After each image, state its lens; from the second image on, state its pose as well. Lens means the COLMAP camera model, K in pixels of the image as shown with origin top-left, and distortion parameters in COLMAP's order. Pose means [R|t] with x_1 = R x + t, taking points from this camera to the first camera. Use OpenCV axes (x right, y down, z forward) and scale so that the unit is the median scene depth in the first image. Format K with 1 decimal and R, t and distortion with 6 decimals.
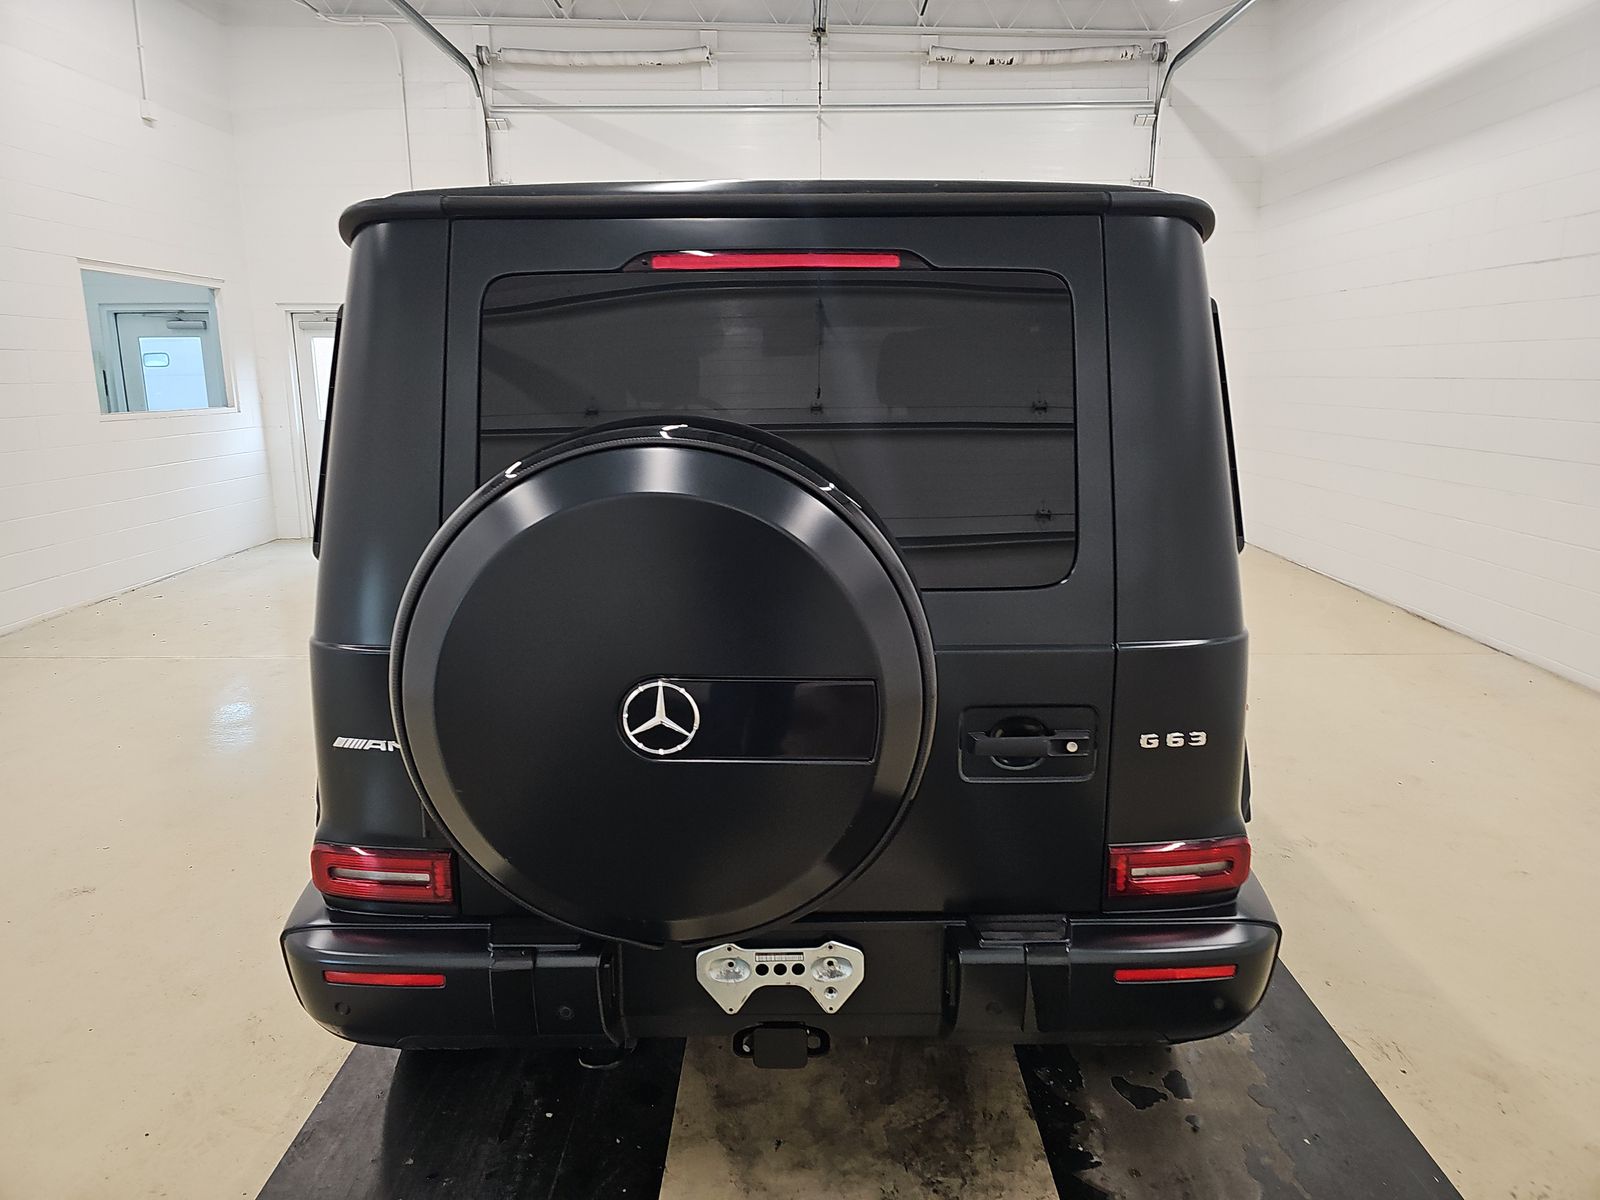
lens RADIAL K [[1061.3, 0, 801.6], [0, 1061.3, 604.0], [0, 0, 1]] dist [0.043151, -0.001485]
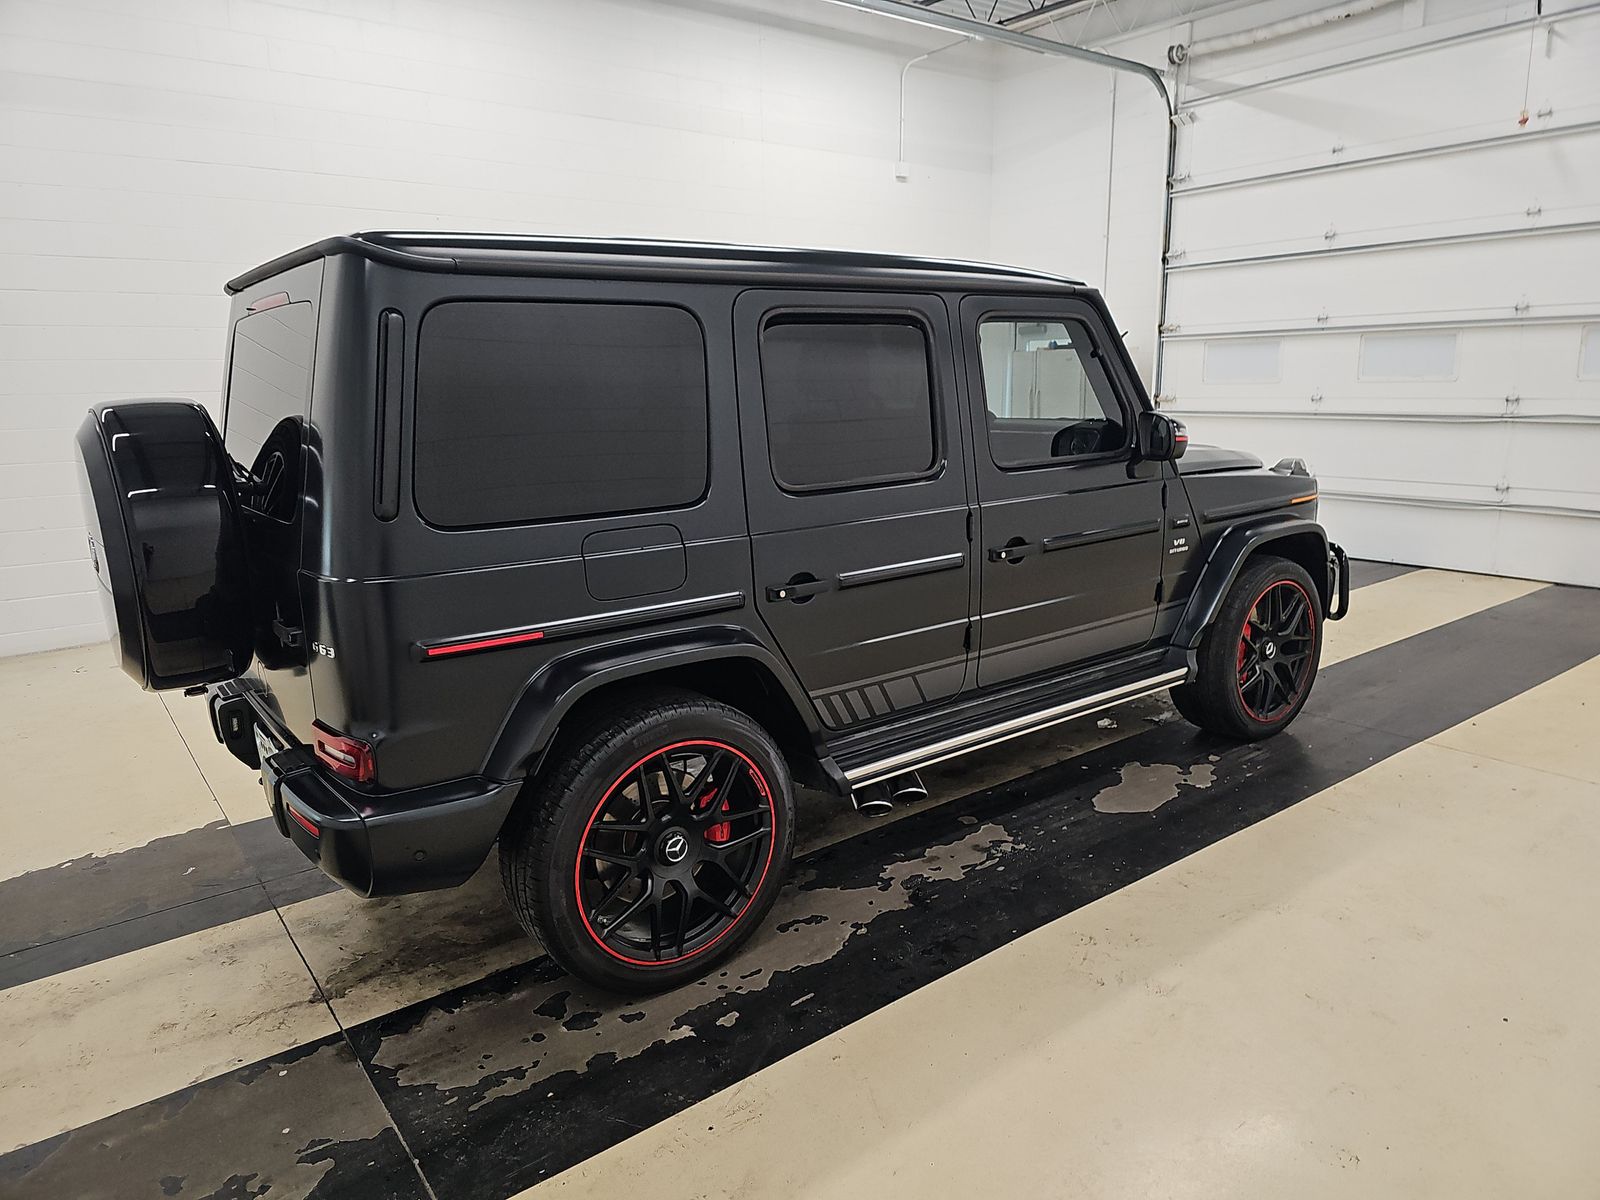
lens RADIAL K [[1061.3, 0, 801.6], [0, 1061.3, 603.0], [0, 0, 1]] dist [0.043151, -0.001485]
pose [[0.613472, 0.166494, -0.771966, 0.359748], [-0.164226, 0.983049, 0.081511, -0.027474], [0.772452, 0.076773, 0.630416, 0.129102]]
